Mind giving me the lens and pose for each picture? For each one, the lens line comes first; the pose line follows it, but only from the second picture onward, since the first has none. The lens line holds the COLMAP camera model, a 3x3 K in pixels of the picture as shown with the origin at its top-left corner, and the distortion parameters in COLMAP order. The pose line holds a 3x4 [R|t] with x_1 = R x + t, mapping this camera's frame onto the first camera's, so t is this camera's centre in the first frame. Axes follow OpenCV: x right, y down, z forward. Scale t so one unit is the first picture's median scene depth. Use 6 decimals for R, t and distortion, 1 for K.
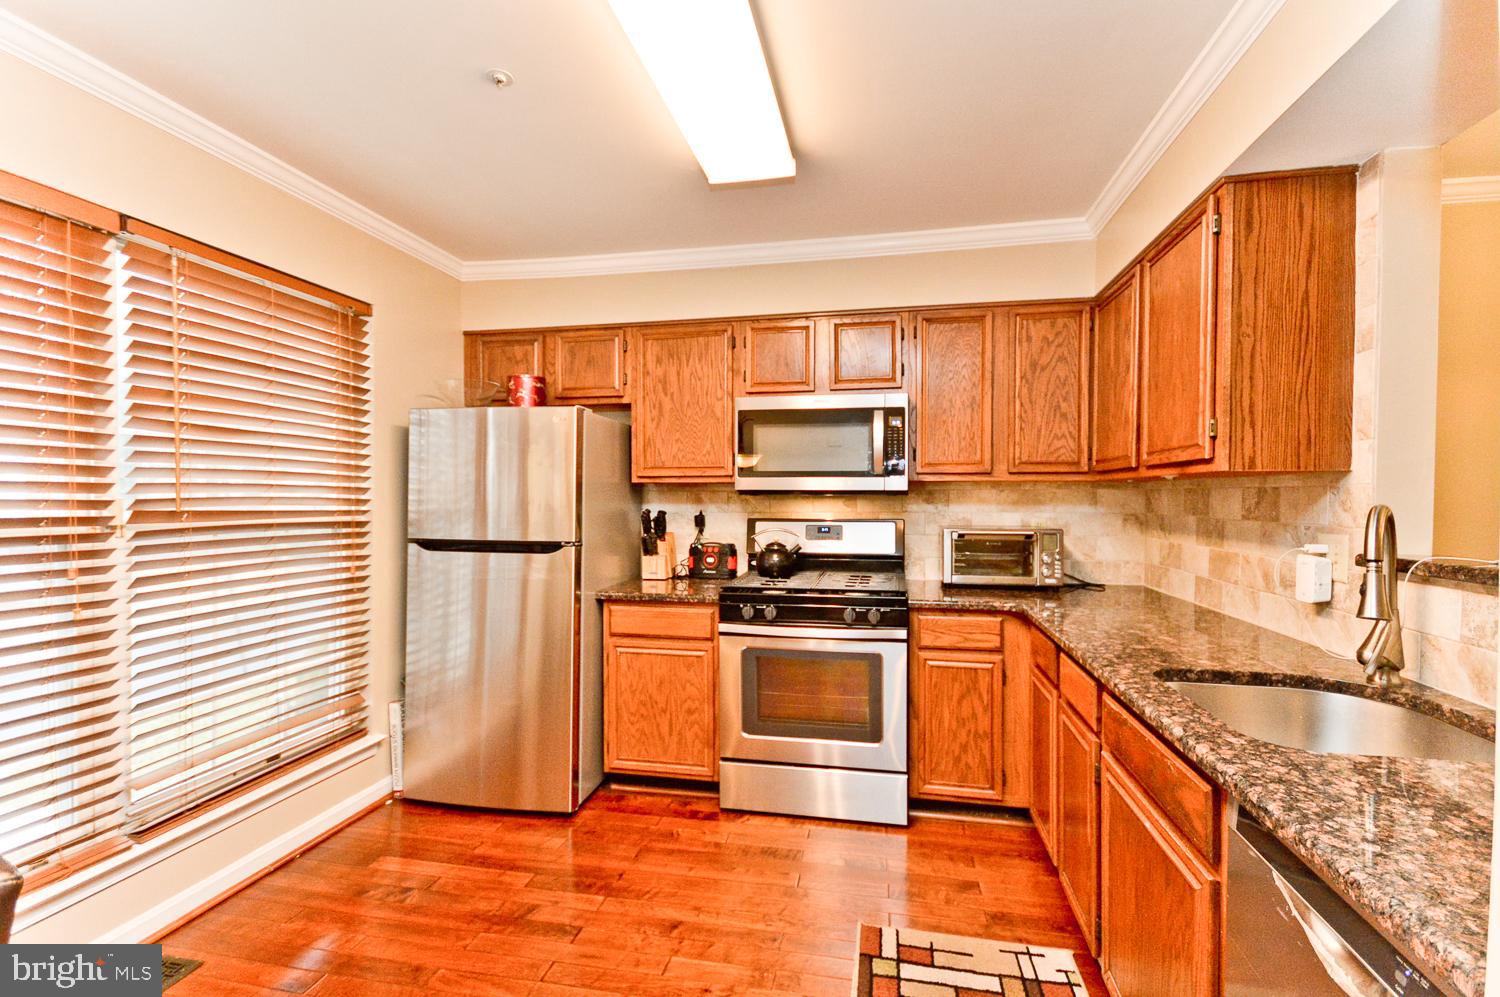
lens RADIAL K [[681.5, 0, 756.5], [0, 681.5, 499.0], [0, 0, 1]] dist [0.025795, -0.006613]
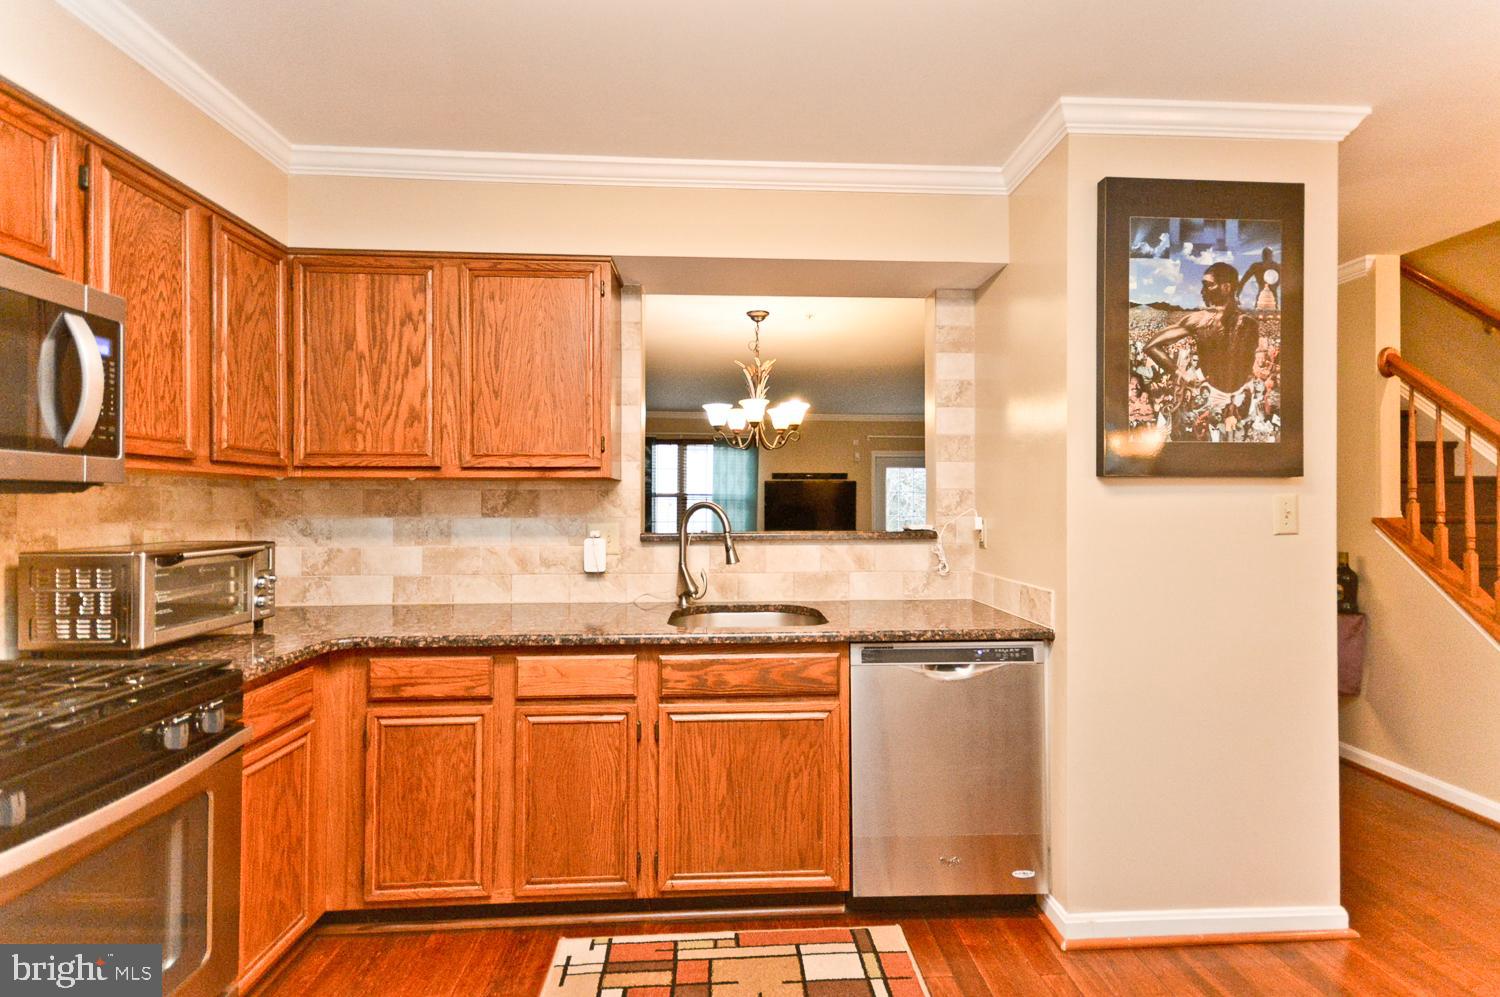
lens RADIAL K [[681.5, 0, 758.8], [0, 681.5, 497.0], [0, 0, 1]] dist [0.025795, -0.006613]
pose [[-0.260748, 0.003701, 0.965400, -0.415700], [0.001754, 0.999993, -0.003360, -0.000192], [-0.965405, 0.000817, -0.260752, 0.664888]]
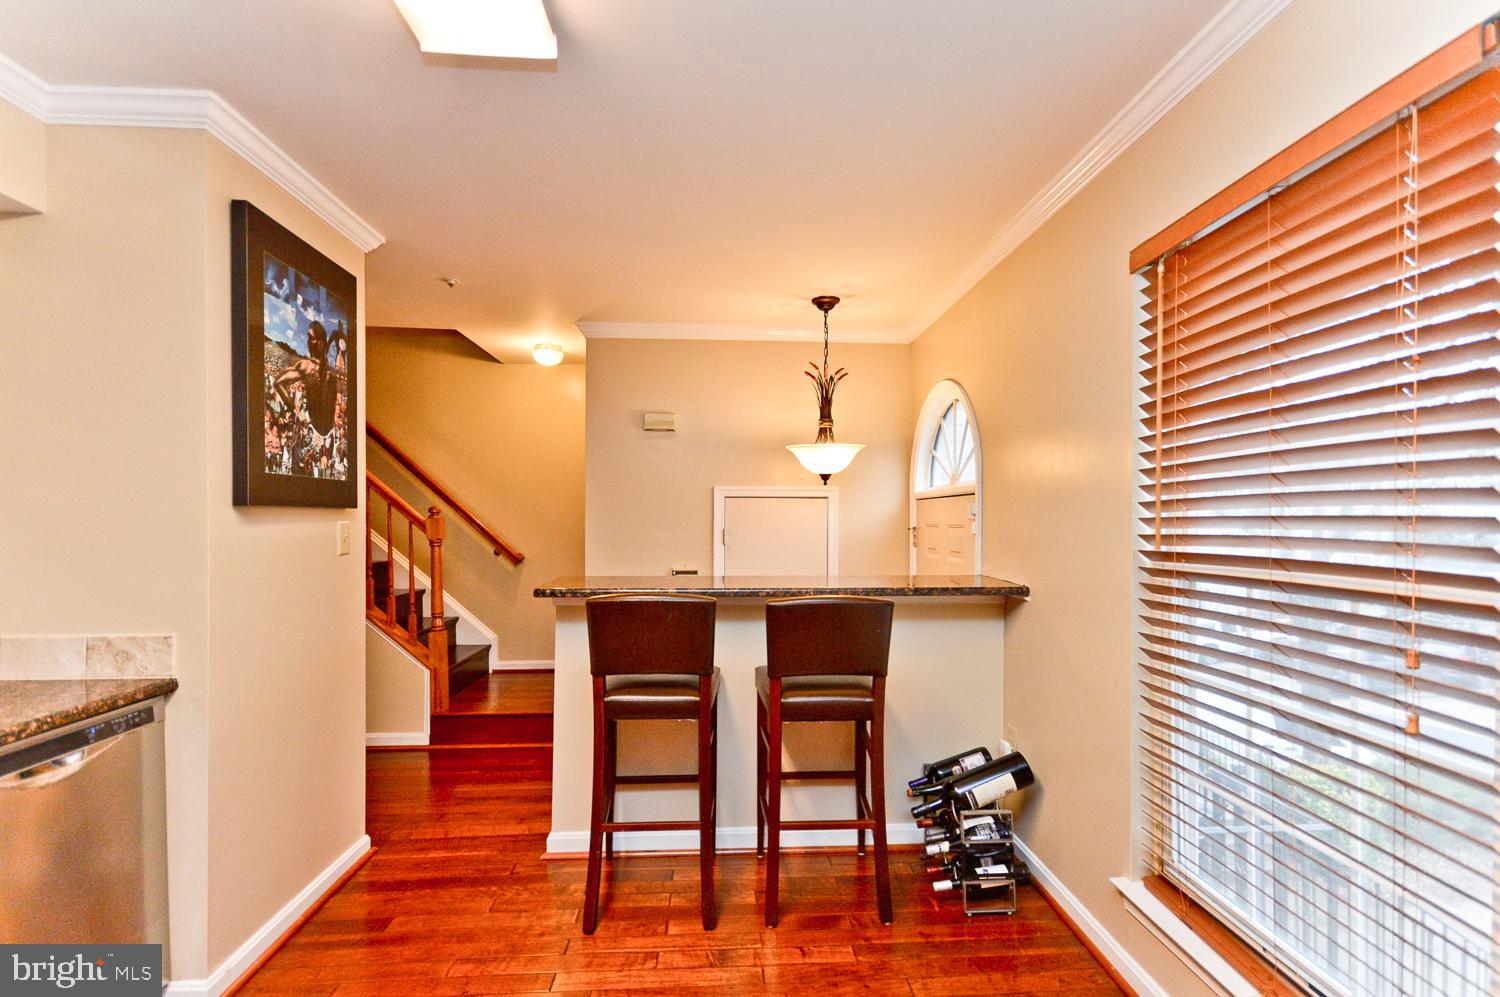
lens RADIAL K [[681.5, 0, 755.6], [0, 681.5, 520.8], [0, 0, 1]] dist [0.025795, -0.006613]
pose [[-0.967549, 0.001157, -0.252681, -0.355082], [-0.000217, 0.999985, 0.005413, -0.002880], [0.252684, 0.005292, -0.967535, 0.727490]]
